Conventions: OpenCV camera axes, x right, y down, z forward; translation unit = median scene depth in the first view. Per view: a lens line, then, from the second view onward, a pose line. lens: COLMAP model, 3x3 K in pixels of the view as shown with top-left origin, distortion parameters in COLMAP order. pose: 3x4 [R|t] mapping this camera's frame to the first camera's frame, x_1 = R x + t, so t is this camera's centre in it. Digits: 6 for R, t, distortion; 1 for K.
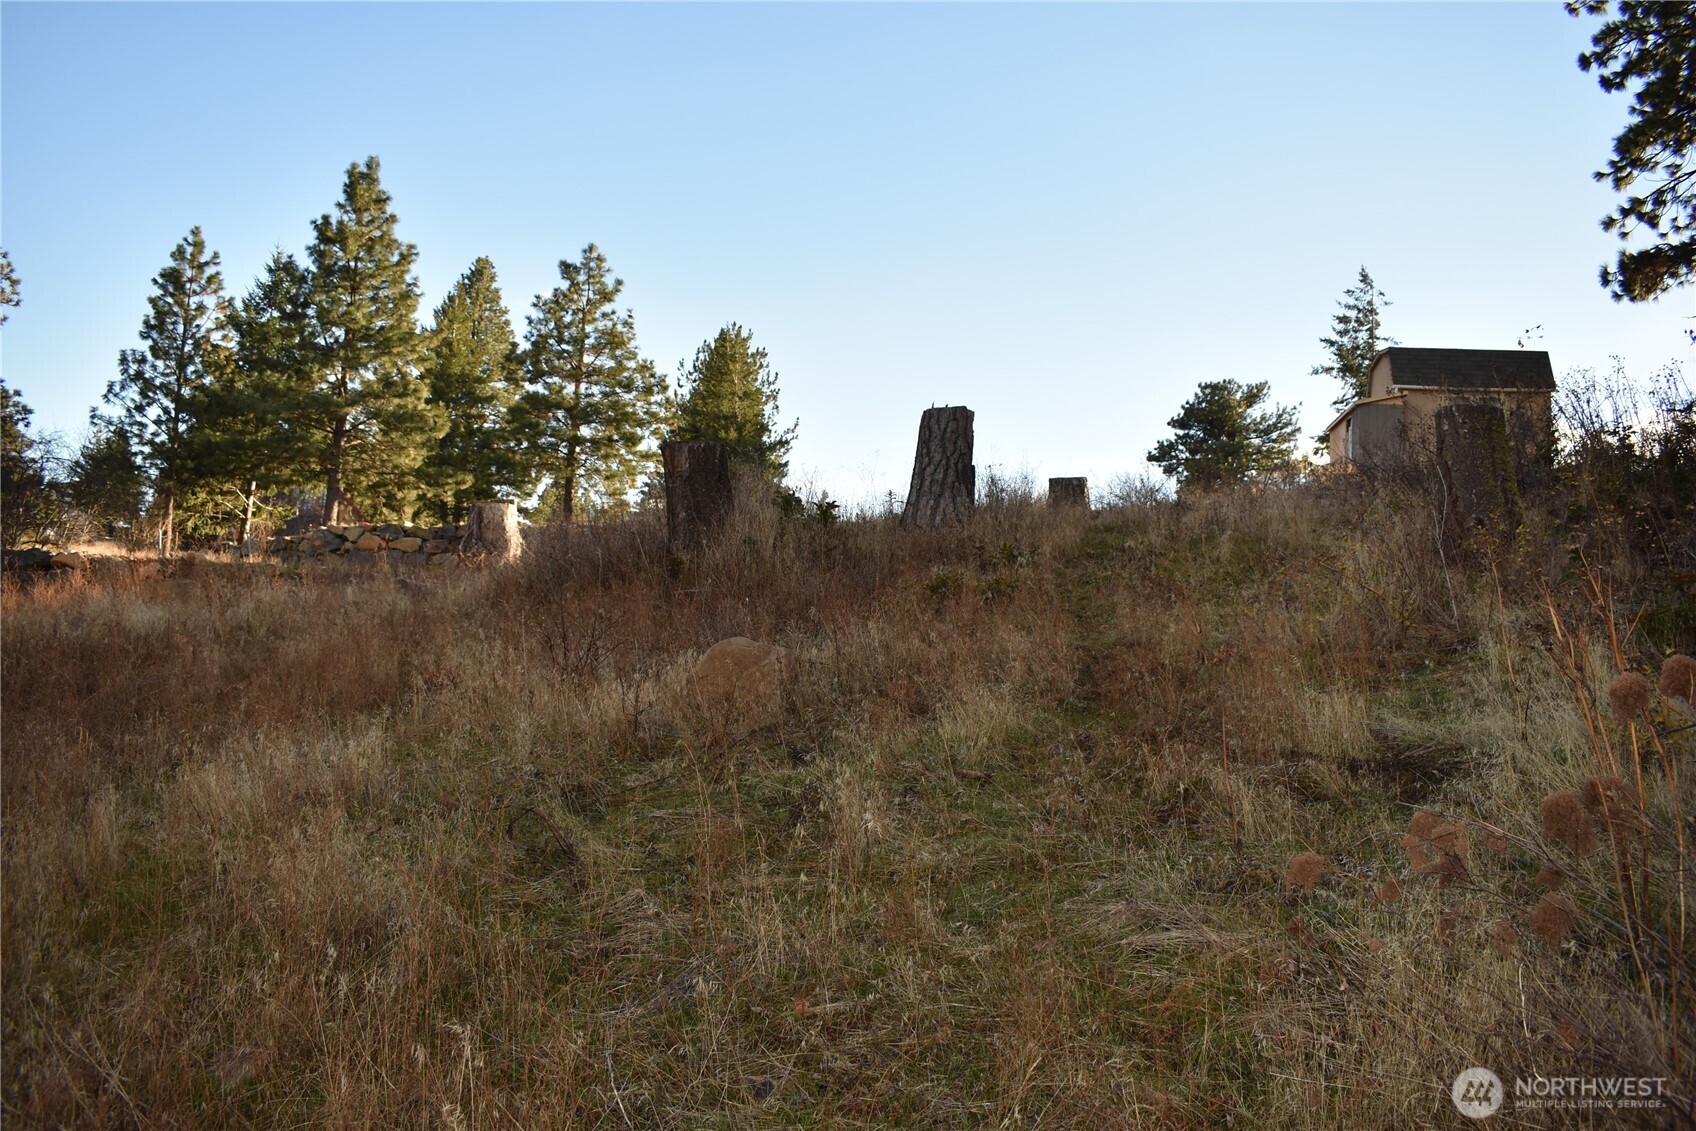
lens RADIAL K [[1322.2, 0, 838.5], [0, 1322.2, 568.1], [0, 0, 1]] dist [-0.096013, 0.016483]
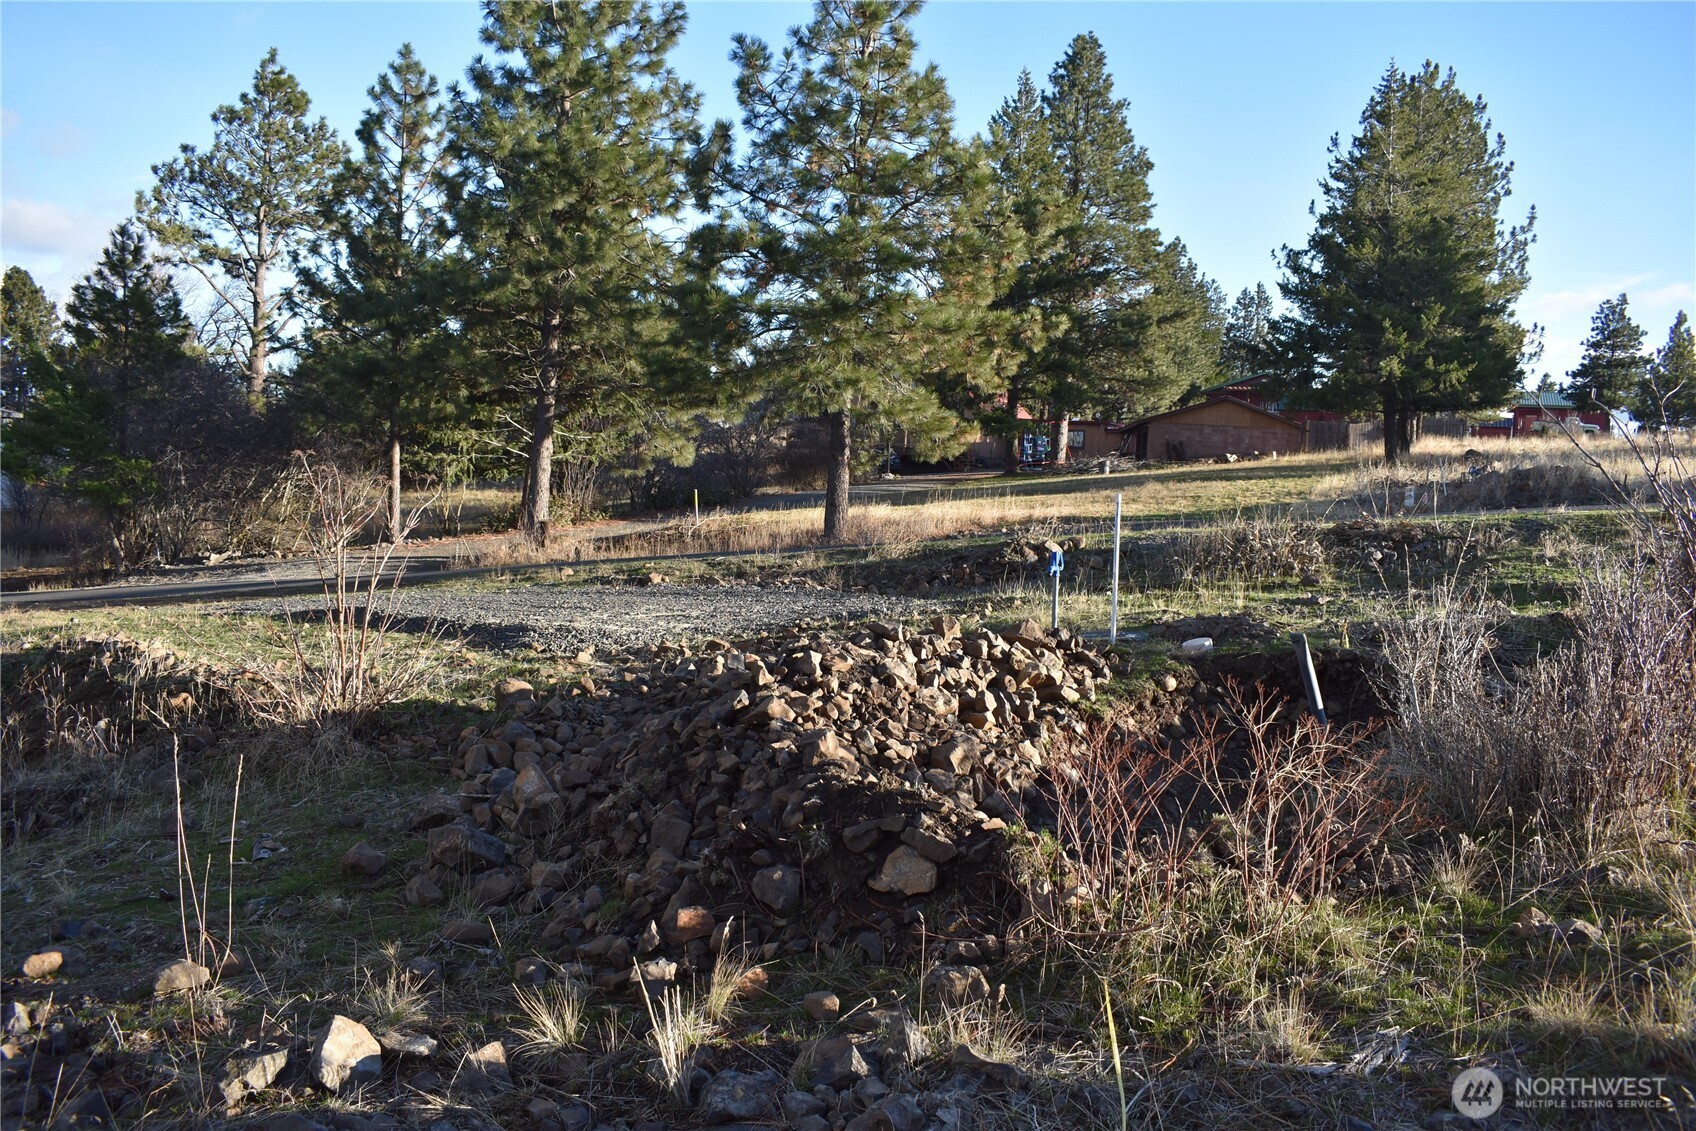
lens RADIAL K [[1322.2, 0, 849.1], [0, 1322.2, 564.3], [0, 0, 1]] dist [-0.096013, 0.016483]
pose [[0.797359, 0.025477, -0.602967, 0.534557], [0.048362, 0.993198, 0.105919, -0.230721], [0.601564, -0.113617, 0.790703, 2.606830]]
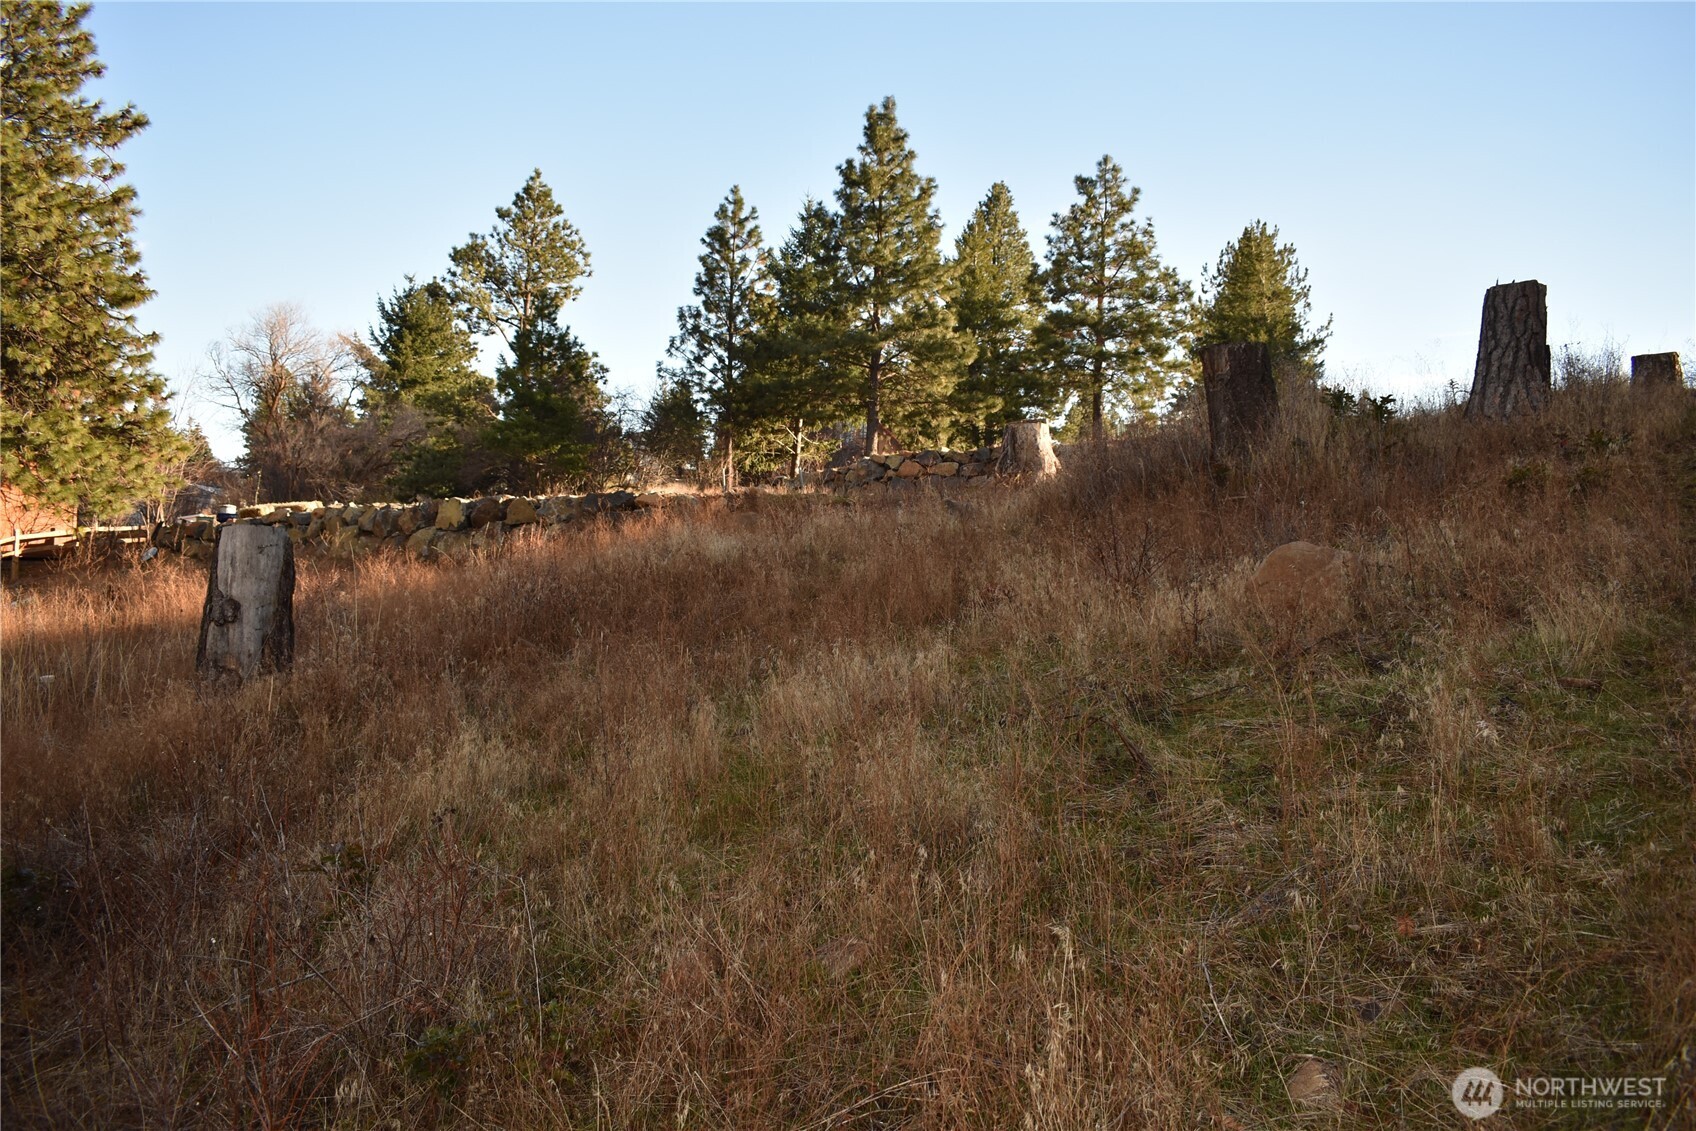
lens RADIAL K [[1322.2, 0, 860.8], [0, 1322.2, 565.0], [0, 0, 1]] dist [-0.096013, 0.016483]
pose [[0.927291, -0.029268, -0.373194, -0.009443], [0.051921, 0.997359, 0.050793, 0.002673], [0.370722, -0.066477, 0.926362, 0.004647]]
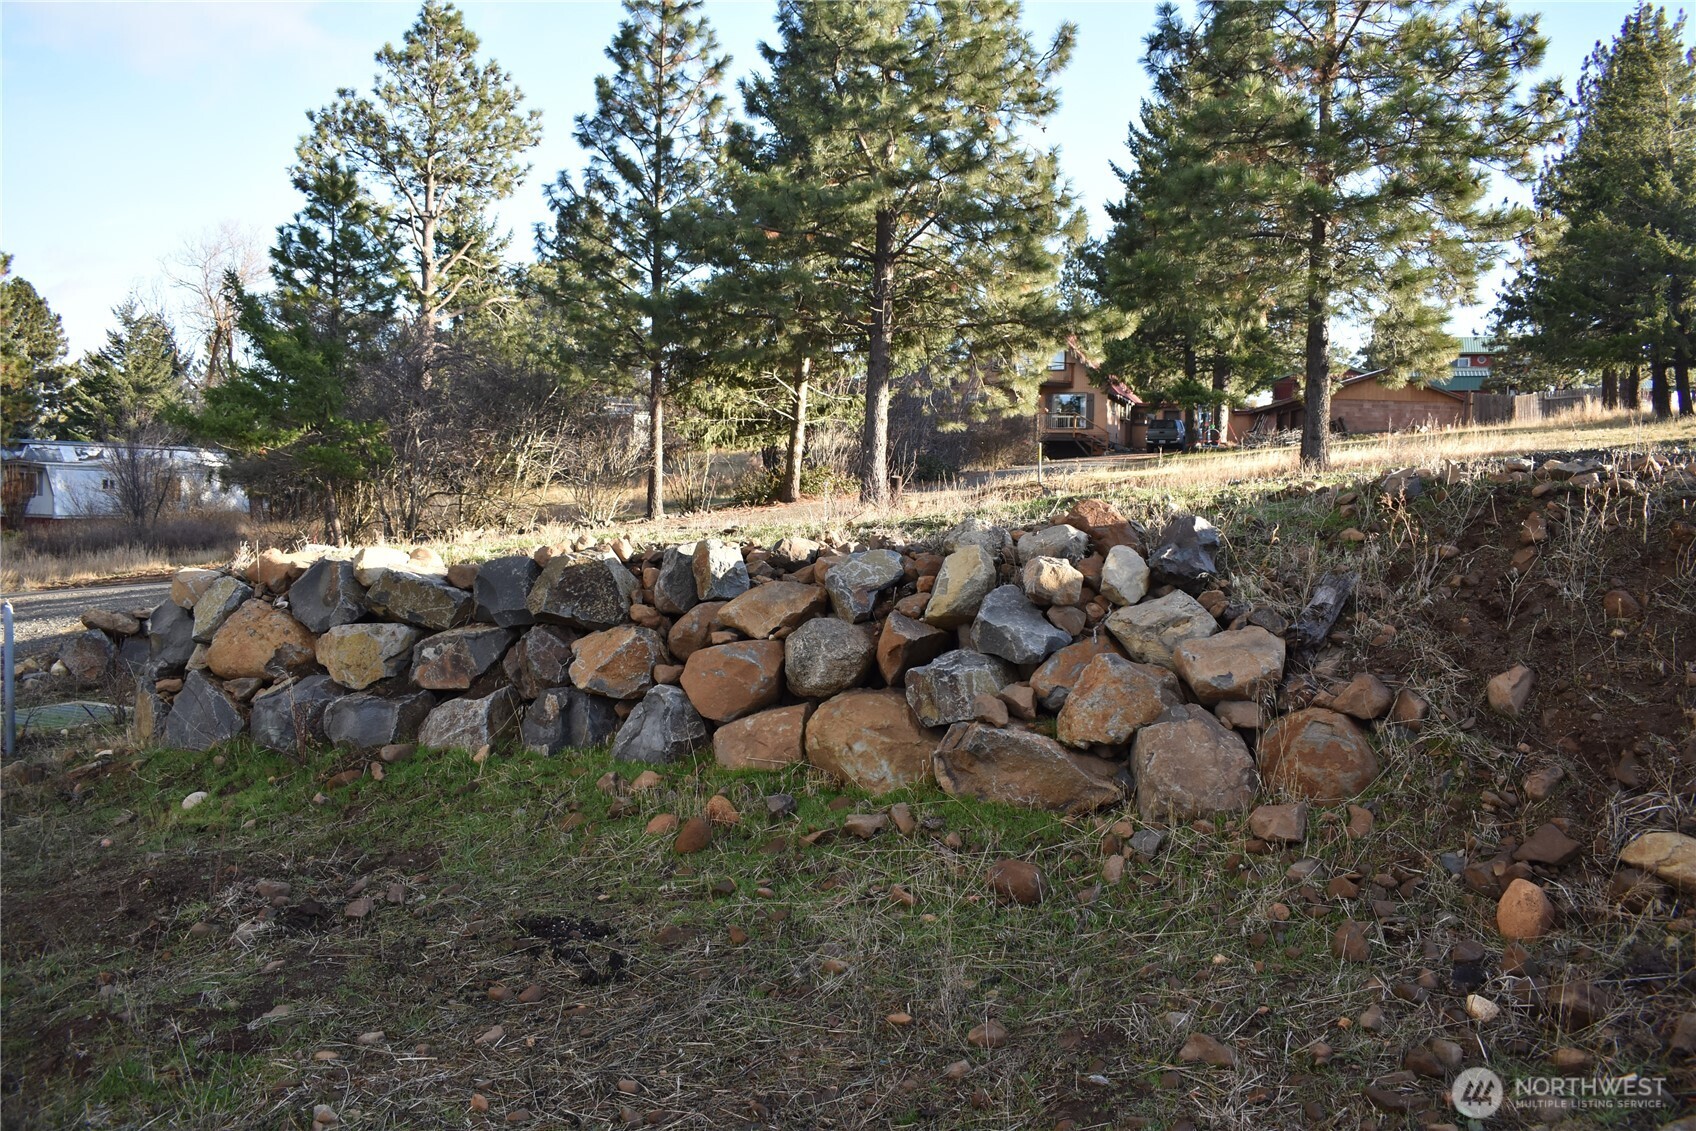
lens RADIAL K [[1322.2, 0, 846.9], [0, 1322.2, 563.6], [0, 0, 1]] dist [-0.096013, 0.016483]
pose [[0.813150, -0.001078, -0.582053, -0.344006], [0.069434, 0.993037, 0.095163, -0.139798], [0.577898, -0.117796, 0.807563, 2.423714]]
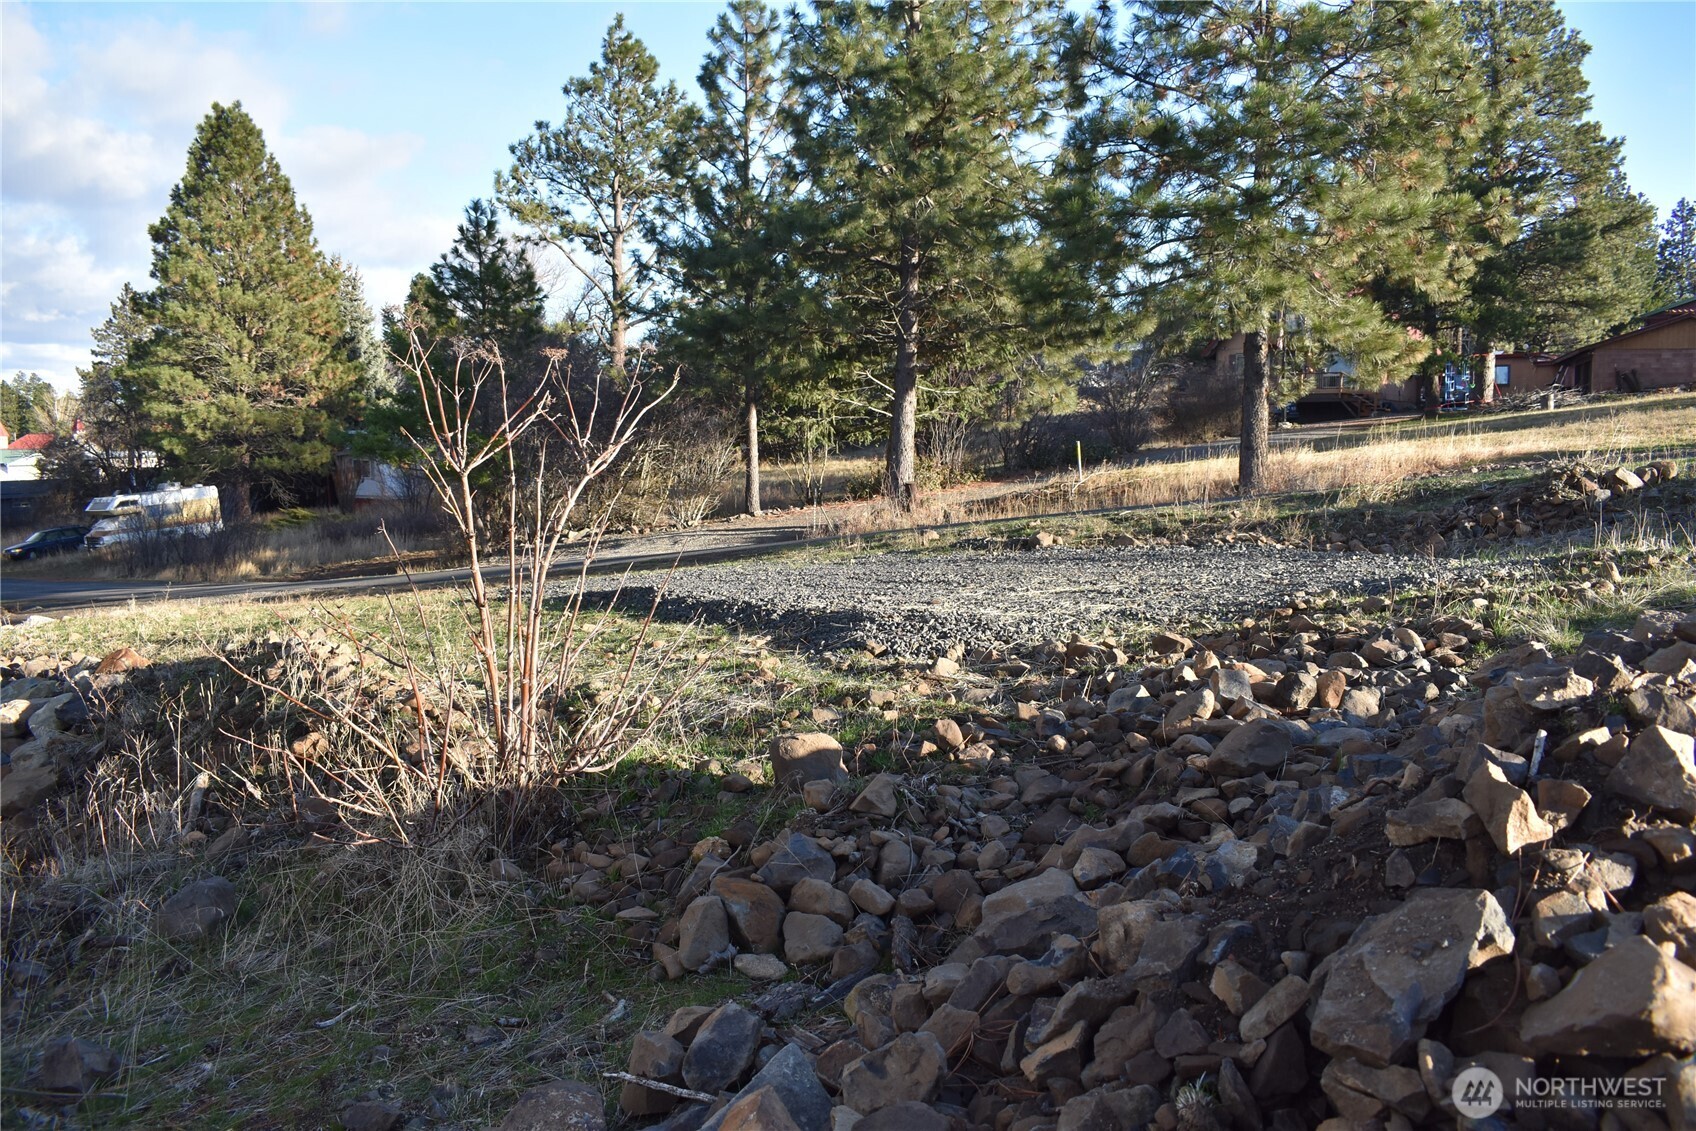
lens RADIAL K [[1322.2, 0, 851.6], [0, 1322.2, 562.4], [0, 0, 1]] dist [-0.096013, 0.016483]
pose [[0.601031, 0.022827, -0.798899, 0.274399], [0.104595, 0.988748, 0.106941, -0.188009], [0.792352, -0.147836, 0.591881, 2.841680]]
